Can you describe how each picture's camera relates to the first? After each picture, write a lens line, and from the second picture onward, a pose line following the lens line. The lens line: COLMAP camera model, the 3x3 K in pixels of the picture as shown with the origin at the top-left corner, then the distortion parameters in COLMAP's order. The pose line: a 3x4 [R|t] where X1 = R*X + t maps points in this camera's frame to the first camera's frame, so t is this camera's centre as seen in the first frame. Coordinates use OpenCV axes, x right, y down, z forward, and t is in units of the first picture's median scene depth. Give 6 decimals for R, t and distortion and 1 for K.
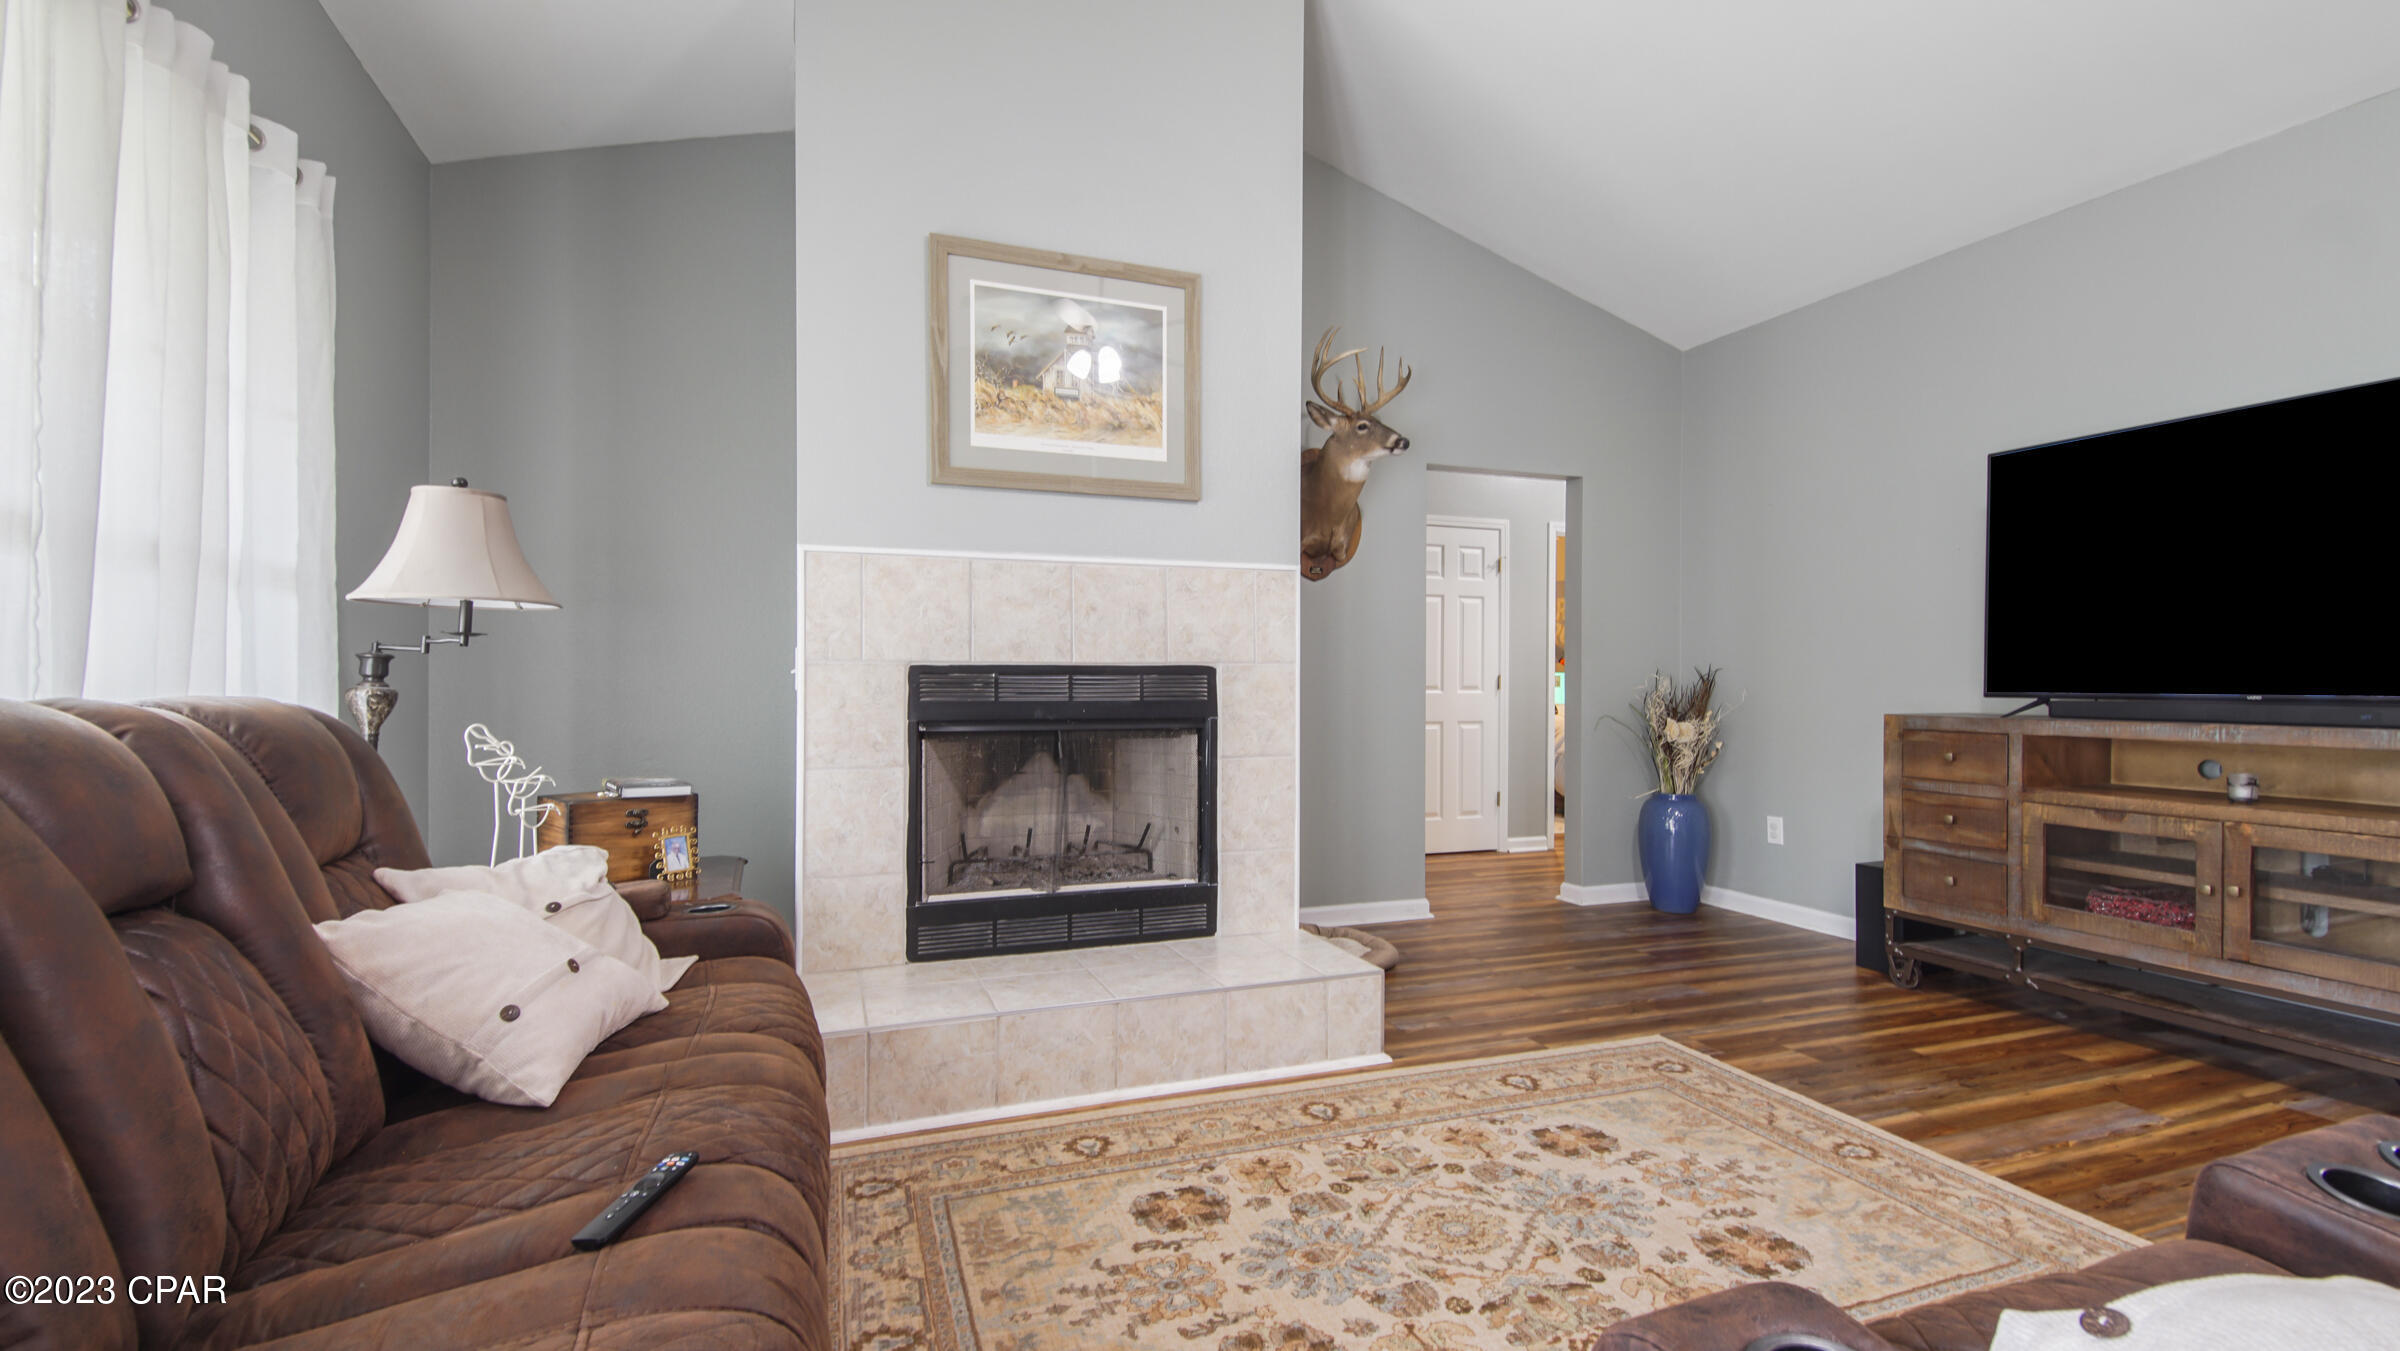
lens RADIAL K [[1059.4, 0, 1223.5], [0, 1059.4, 668.1], [0, 0, 1]] dist [0.021384, -0.000340]
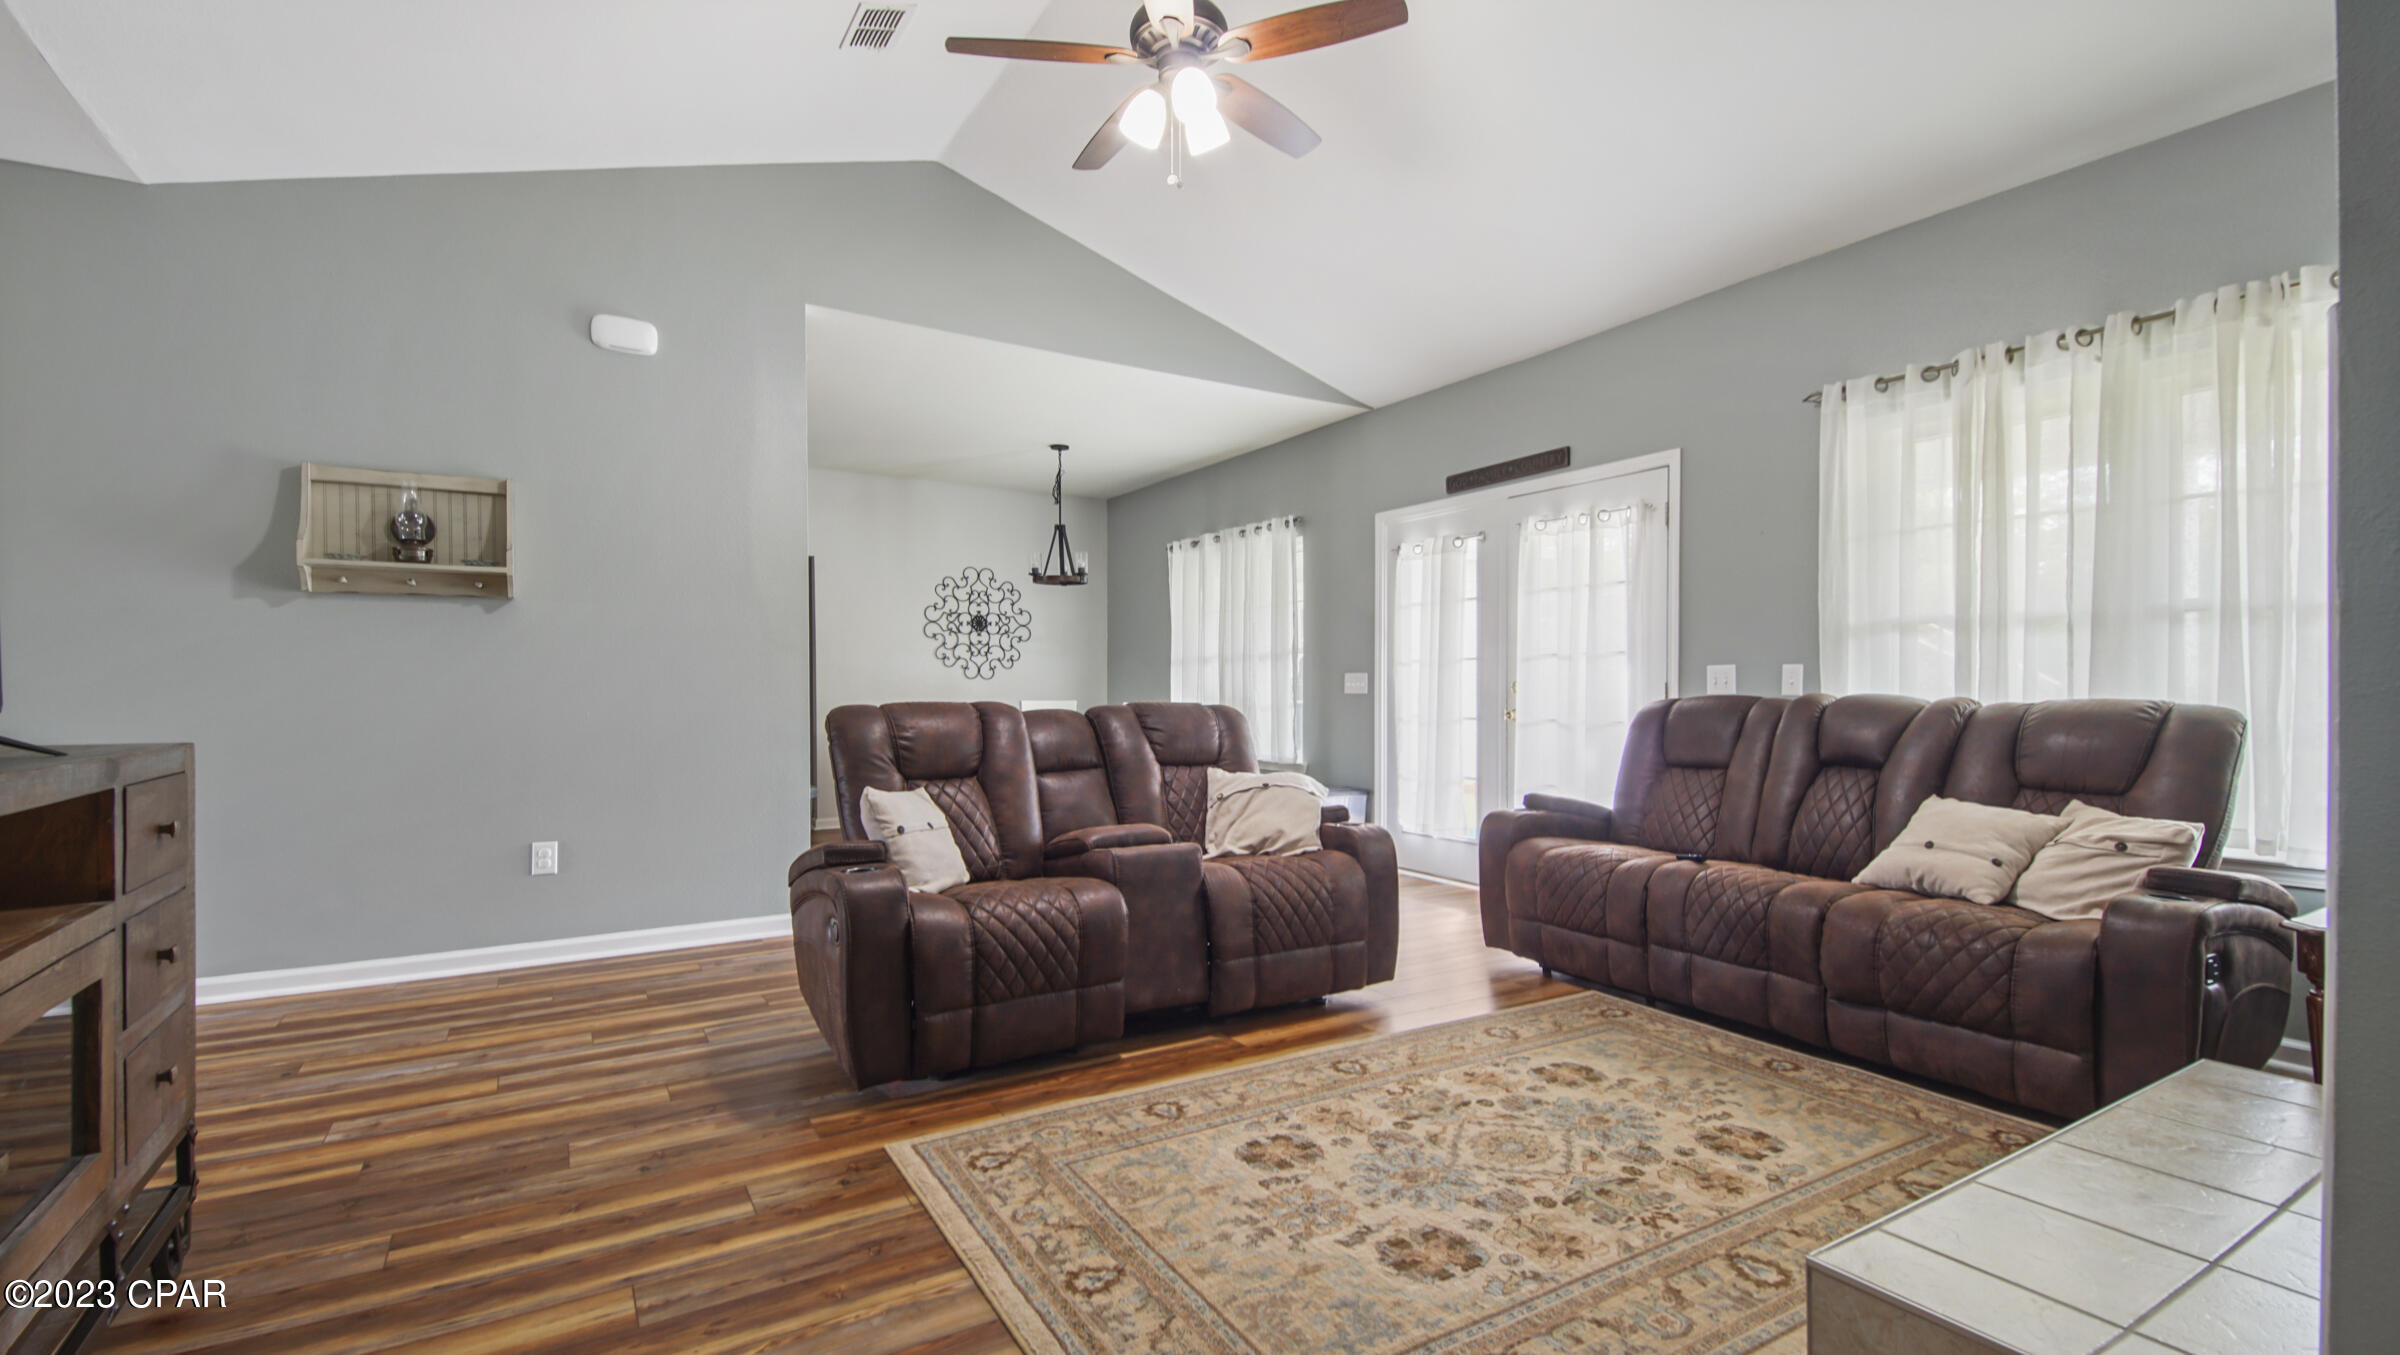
lens RADIAL K [[1059.4, 0, 1210.6], [0, 1059.4, 688.4], [0, 0, 1]] dist [0.021384, -0.000340]
pose [[-0.984148, -0.007443, -0.177193, 0.714960], [-0.005431, 0.999915, -0.011838, 0.027094], [0.177266, -0.010688, -0.984105, 1.981056]]
